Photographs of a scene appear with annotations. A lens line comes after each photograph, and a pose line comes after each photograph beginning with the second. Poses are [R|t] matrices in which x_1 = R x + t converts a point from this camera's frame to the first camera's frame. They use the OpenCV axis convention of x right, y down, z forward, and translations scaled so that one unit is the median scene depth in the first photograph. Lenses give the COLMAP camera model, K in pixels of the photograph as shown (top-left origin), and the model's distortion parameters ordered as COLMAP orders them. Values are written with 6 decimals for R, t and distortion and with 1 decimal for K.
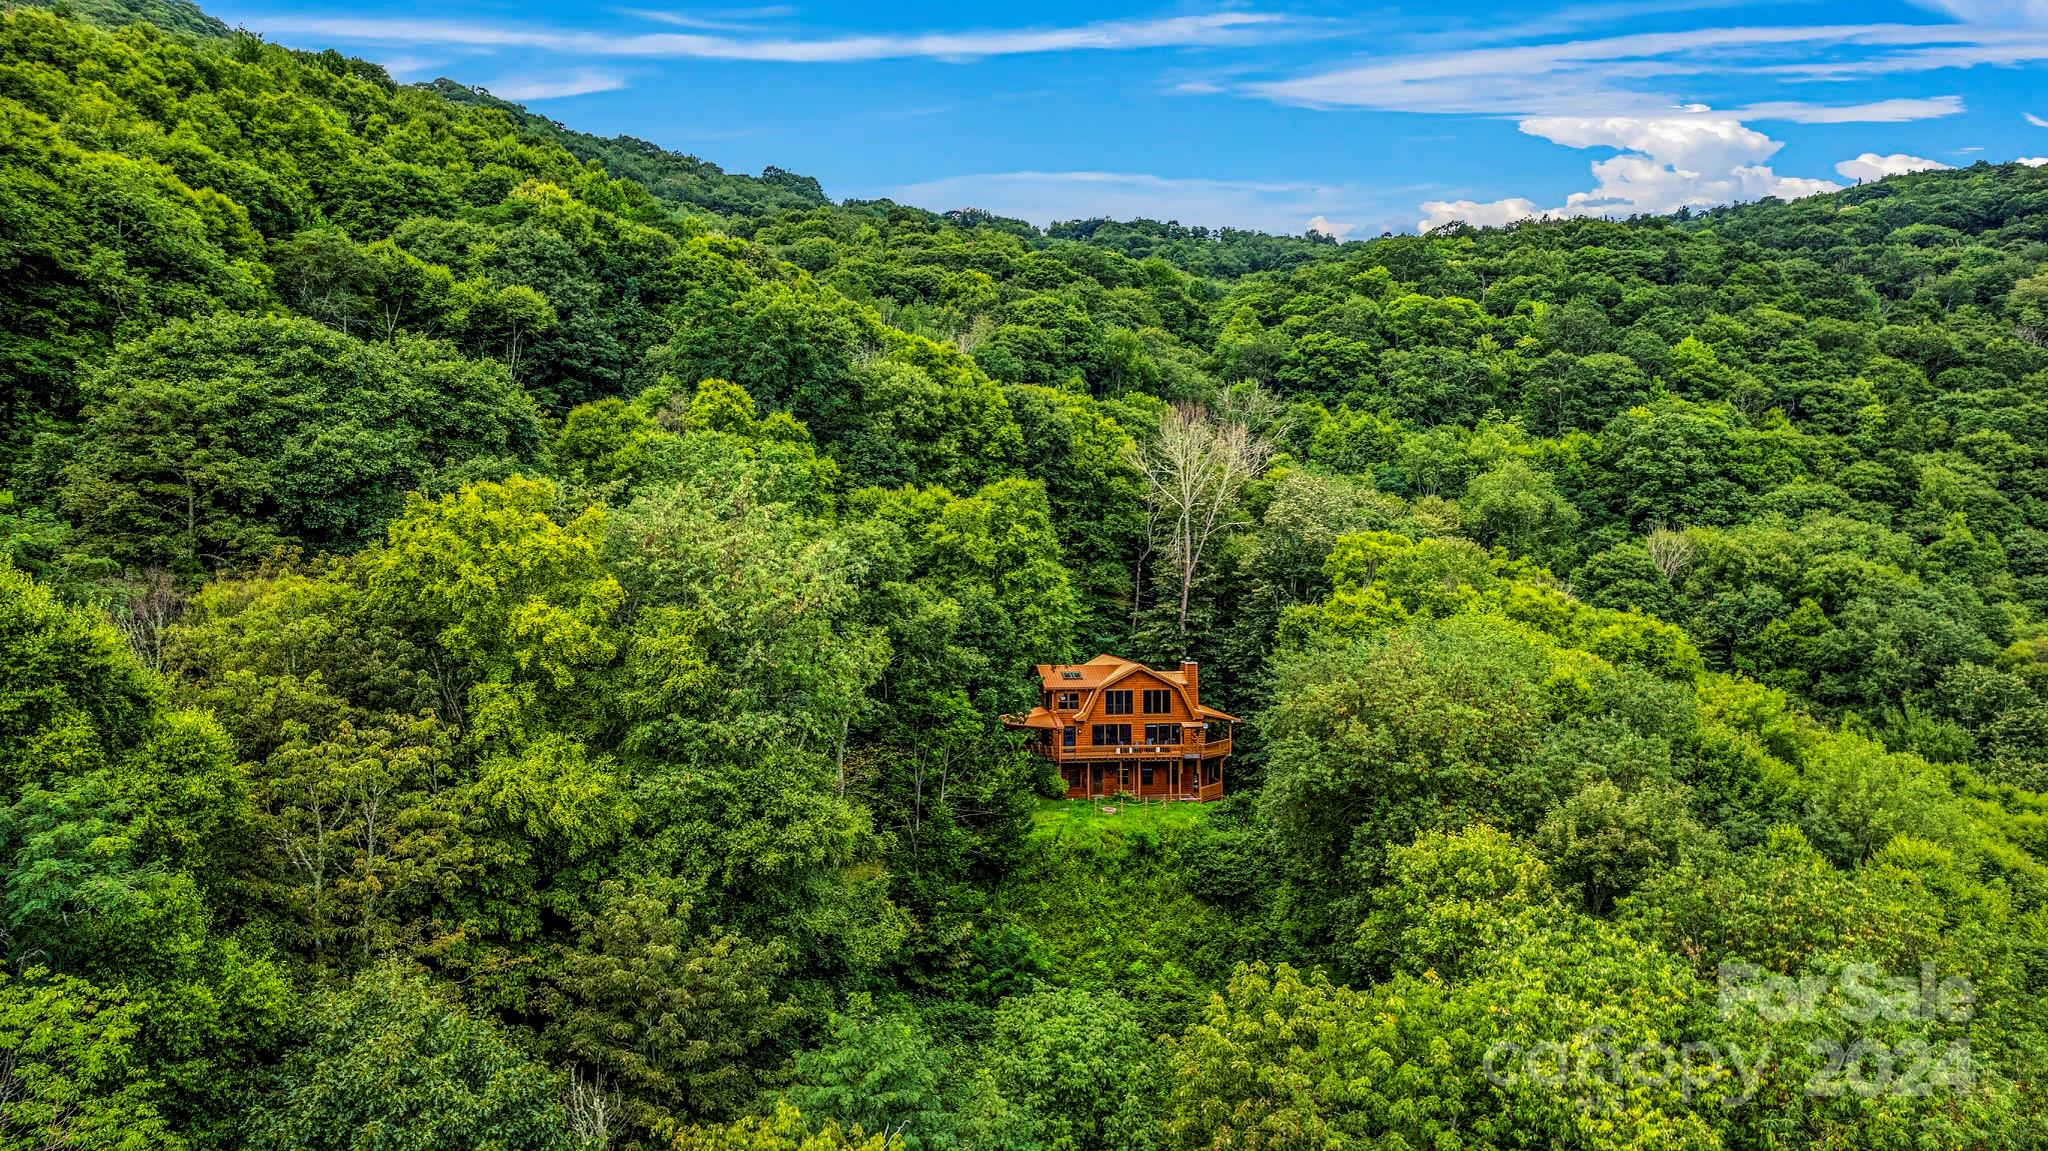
lens RADIAL K [[1322.7, 0, 1027.3], [0, 1322.7, 587.2], [0, 0, 1]] dist [-0.037163, 0.030138]
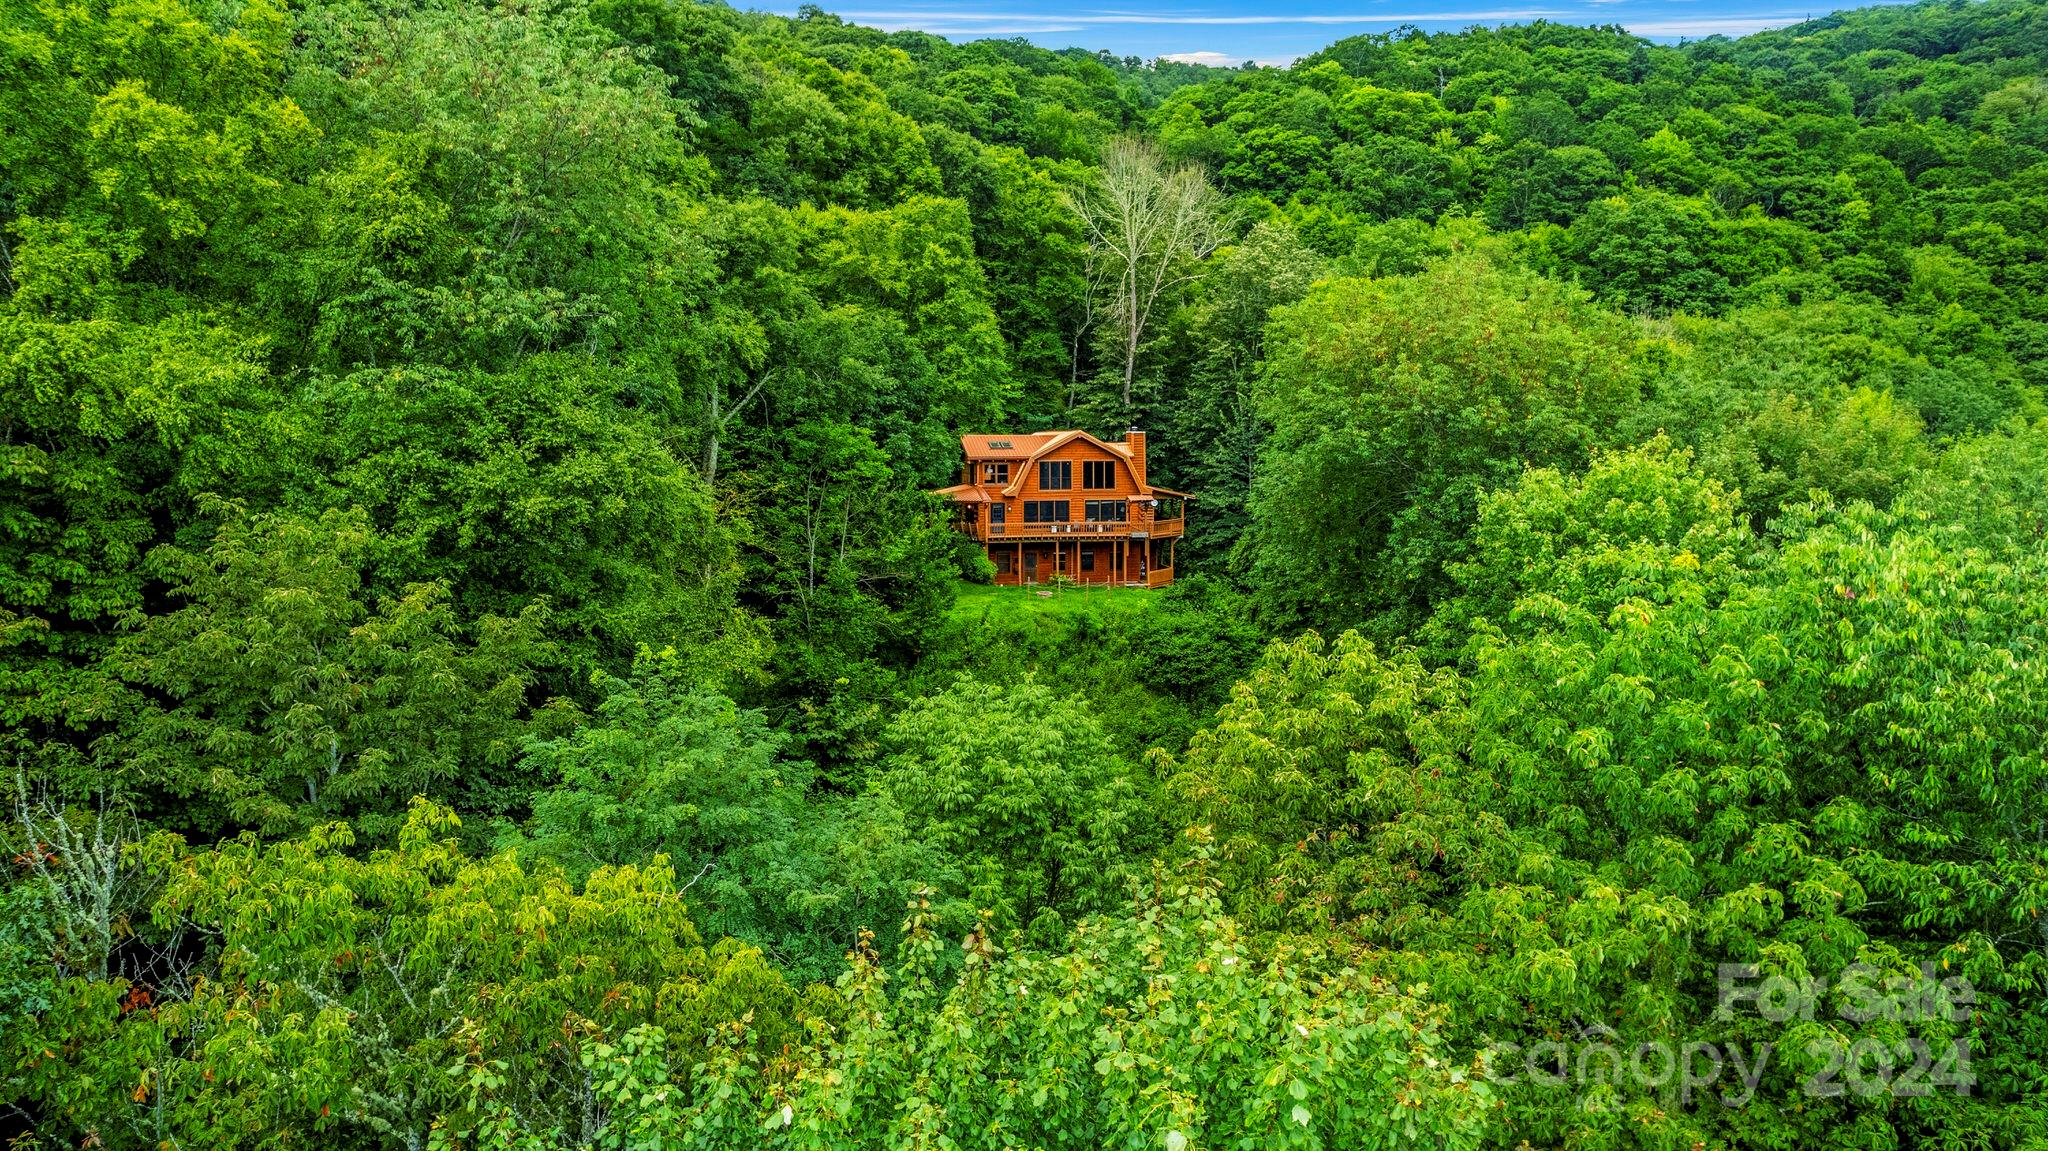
lens RADIAL K [[1322.7, 0, 1029.9], [0, 1322.7, 580.2], [0, 0, 1]] dist [-0.037163, 0.030138]
pose [[0.998337, -0.004534, 0.057463, 0.003291], [-0.001048, 0.995310, 0.096733, 0.071210], [-0.057632, -0.096632, 0.993650, 0.138543]]
